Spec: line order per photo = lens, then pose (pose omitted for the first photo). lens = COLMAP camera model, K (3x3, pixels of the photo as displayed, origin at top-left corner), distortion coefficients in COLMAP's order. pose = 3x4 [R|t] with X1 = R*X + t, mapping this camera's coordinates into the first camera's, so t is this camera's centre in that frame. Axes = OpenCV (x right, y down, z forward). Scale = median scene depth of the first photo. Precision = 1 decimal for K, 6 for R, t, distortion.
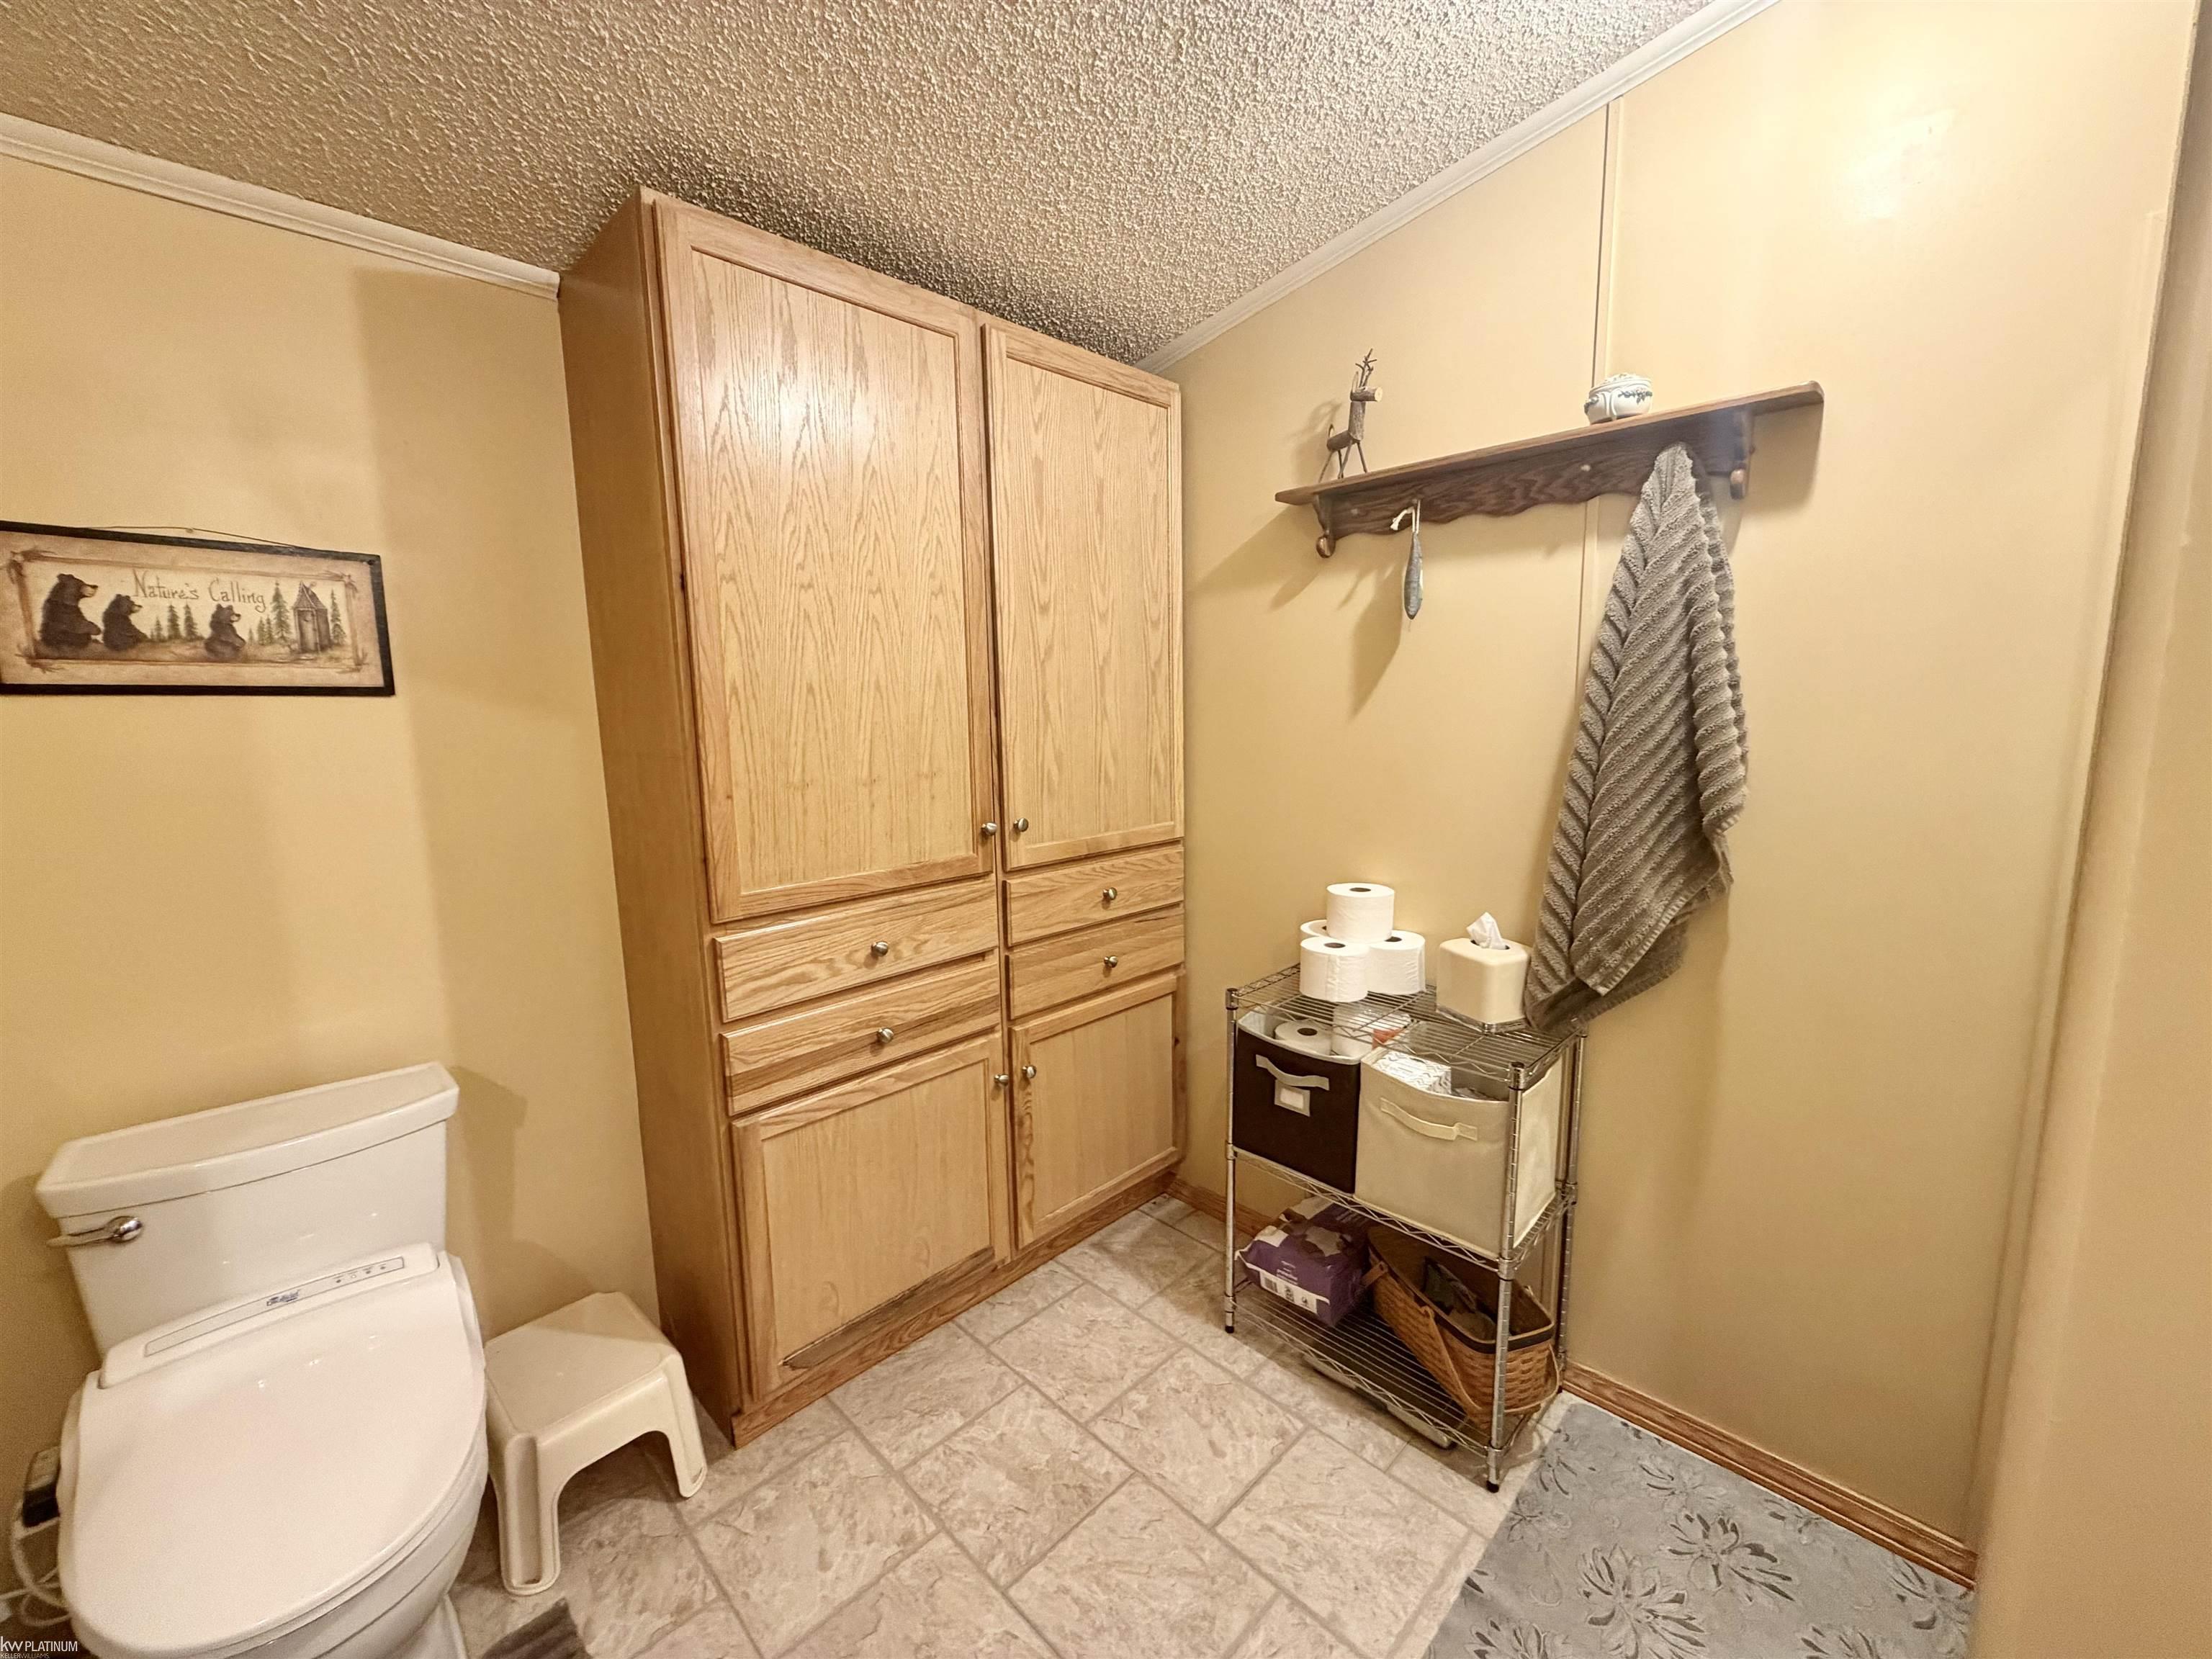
lens RADIAL K [[874.8, 0, 1097.8], [0, 874.8, 828.0], [0, 0, 1]] dist [-0.001424, 0.000210]
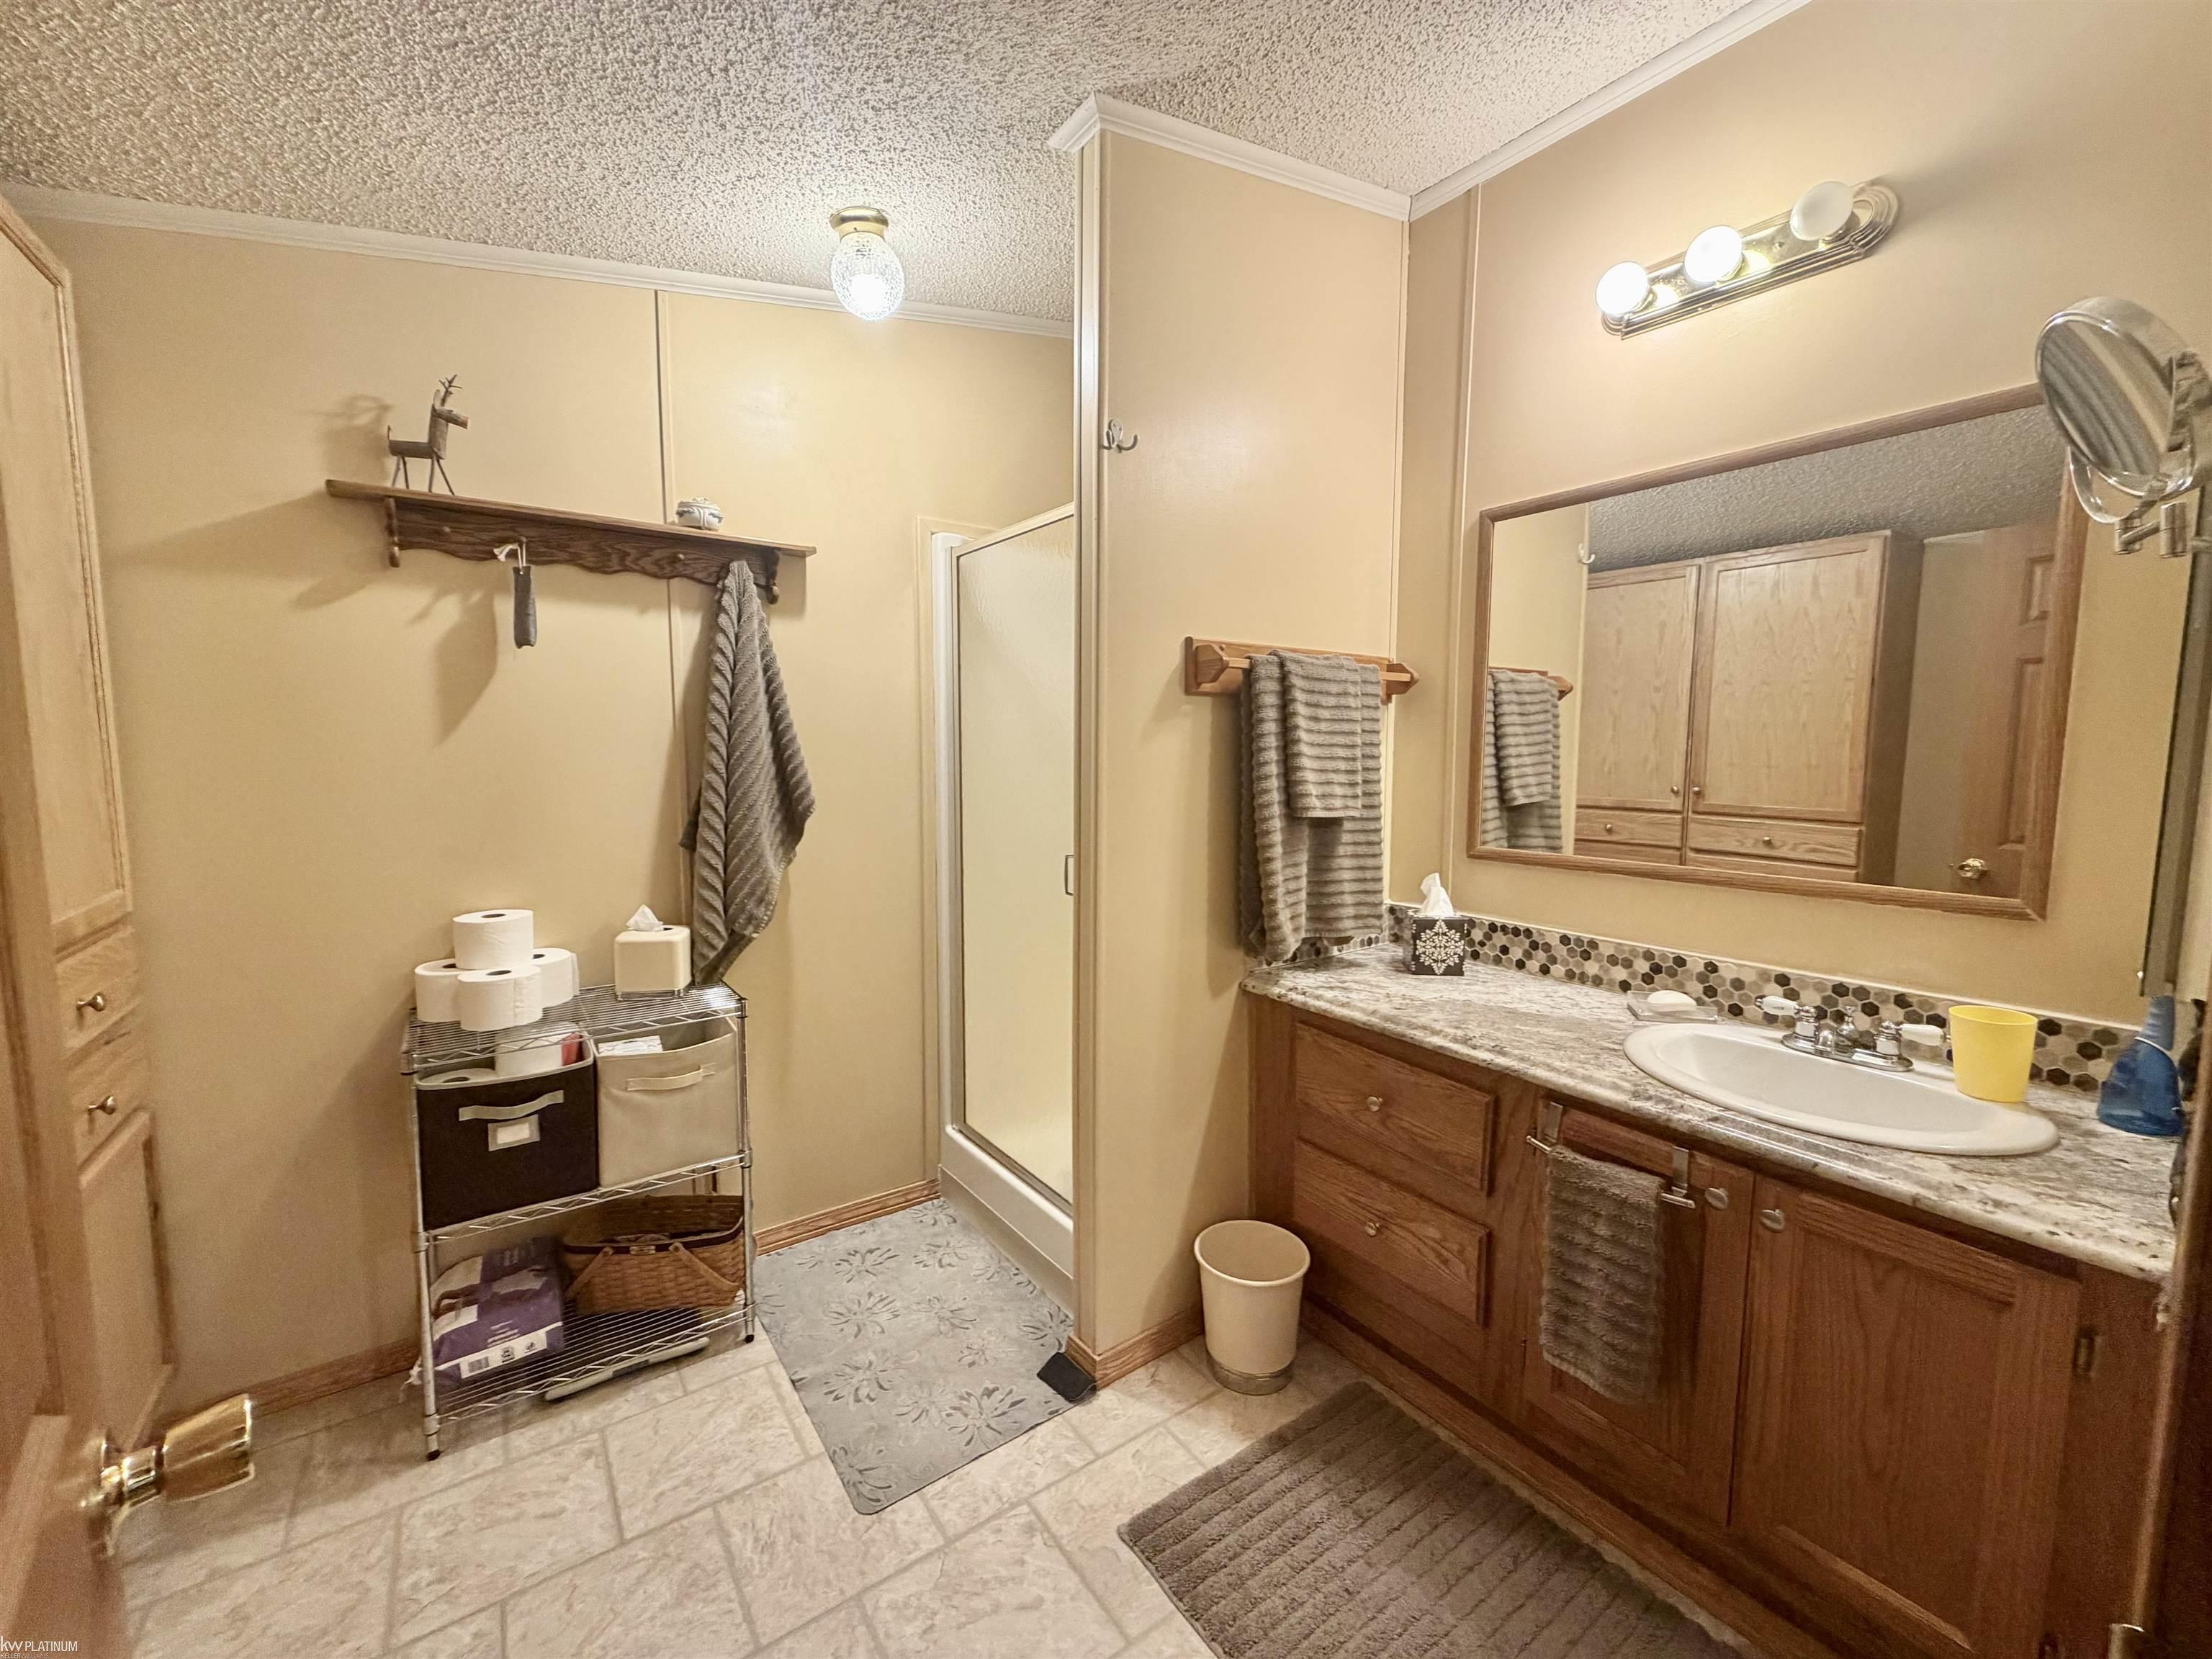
lens RADIAL K [[874.8, 0, 1091.7], [0, 874.8, 828.2], [0, 0, 1]] dist [-0.001424, 0.000210]
pose [[0.172227, -0.074049, 0.982270, -0.607298], [0.129789, 0.990183, 0.051889, 0.010488], [-0.976470, 0.118551, 0.180146, 0.174700]]
